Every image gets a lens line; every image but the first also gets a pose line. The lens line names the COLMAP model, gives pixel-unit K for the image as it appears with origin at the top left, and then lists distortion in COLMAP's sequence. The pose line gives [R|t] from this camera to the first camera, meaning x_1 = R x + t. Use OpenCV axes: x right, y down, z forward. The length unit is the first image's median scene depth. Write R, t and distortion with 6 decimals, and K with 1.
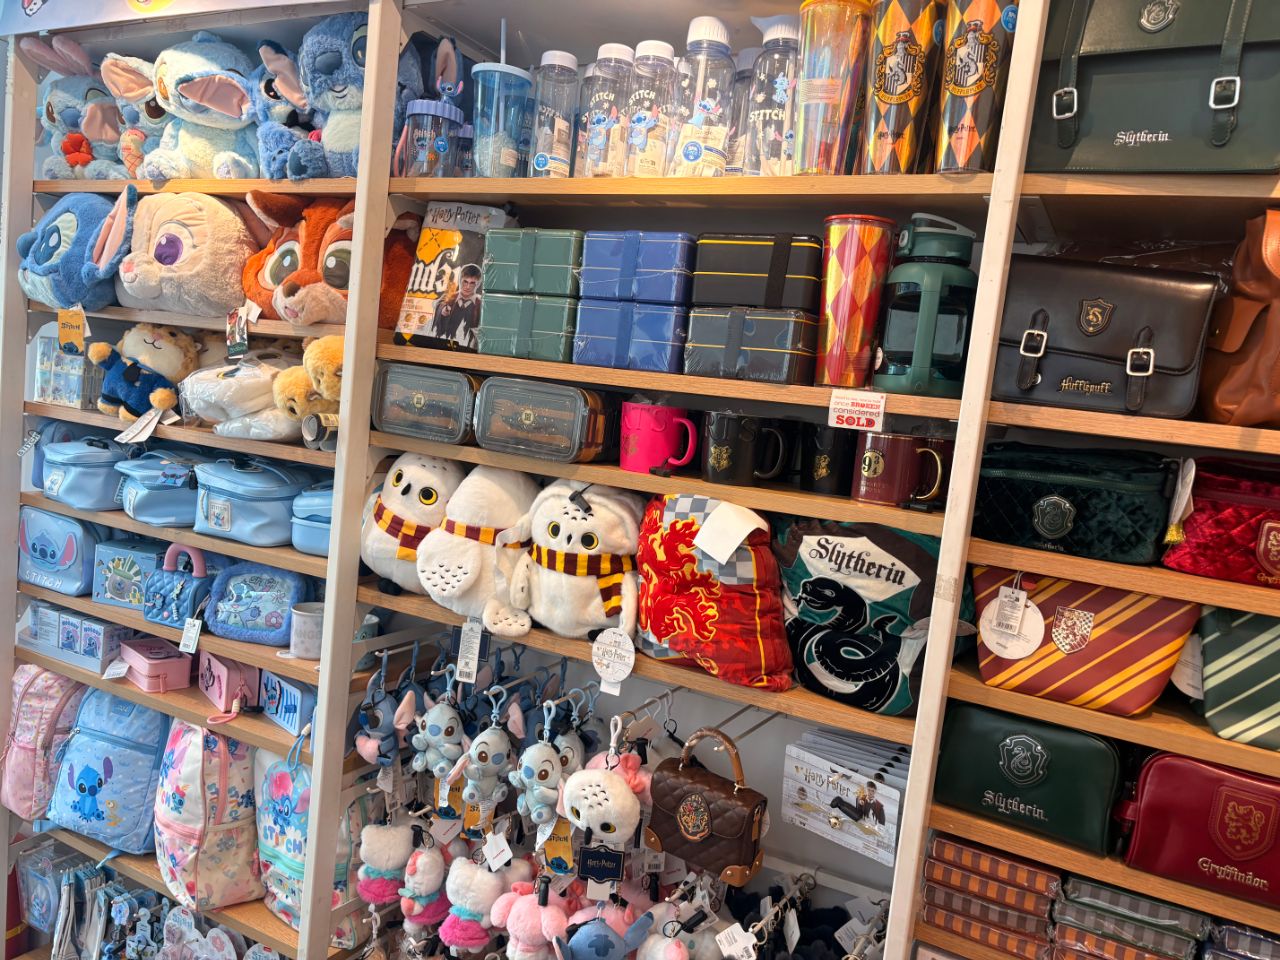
lens RADIAL K [[961.9, 0, 638.1], [0, 961.9, 483.3], [0, 0, 1]] dist [0.034552, -0.030350]
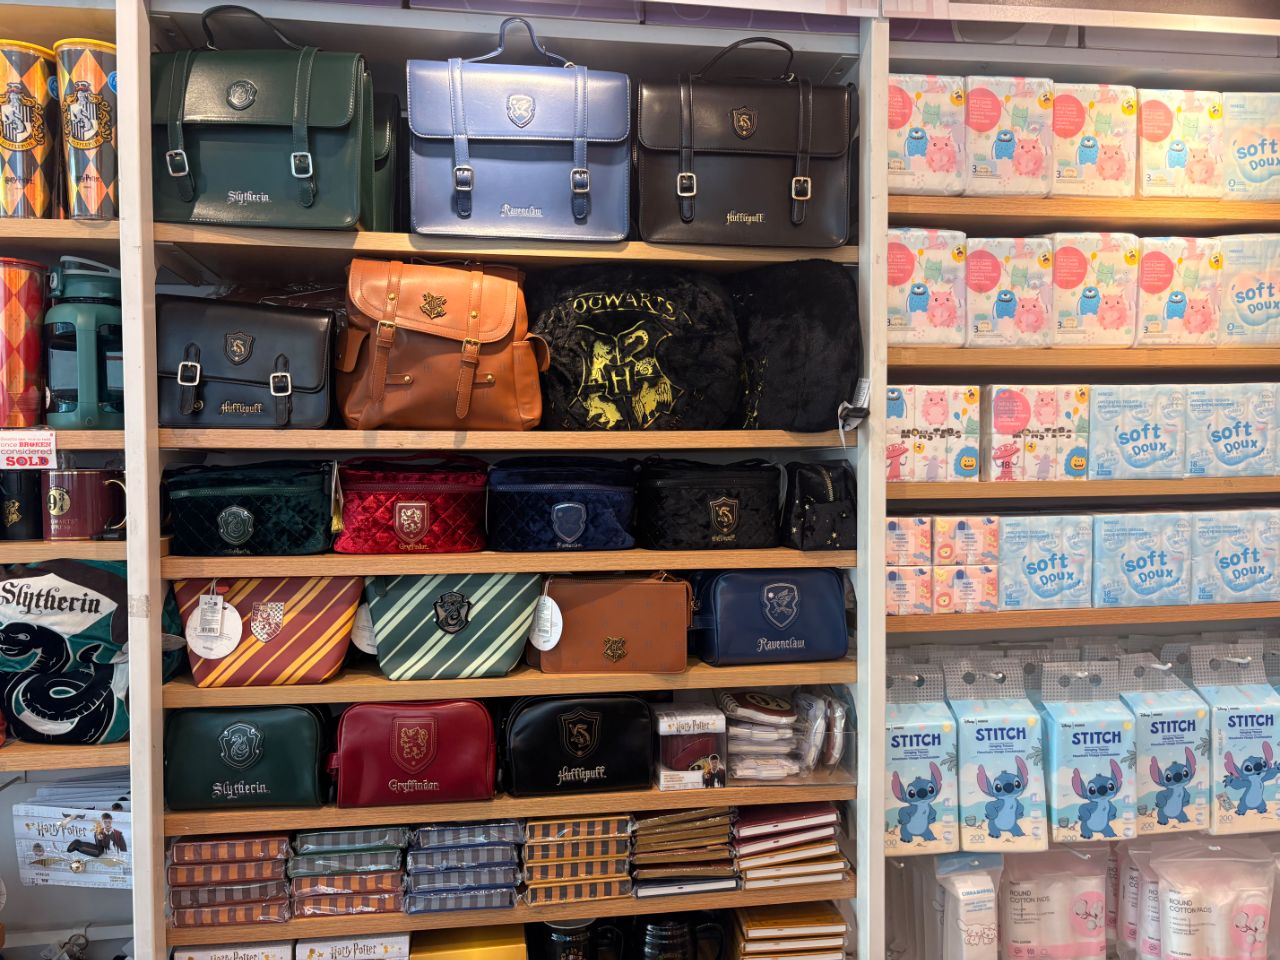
lens RADIAL K [[961.9, 0, 646.1], [0, 961.9, 484.1], [0, 0, 1]] dist [0.034552, -0.030350]
pose [[0.805819, -0.124633, 0.578898, 0.167855], [0.149285, 0.988781, 0.005076, 0.053170], [-0.573036, 0.082331, 0.815384, -0.198606]]
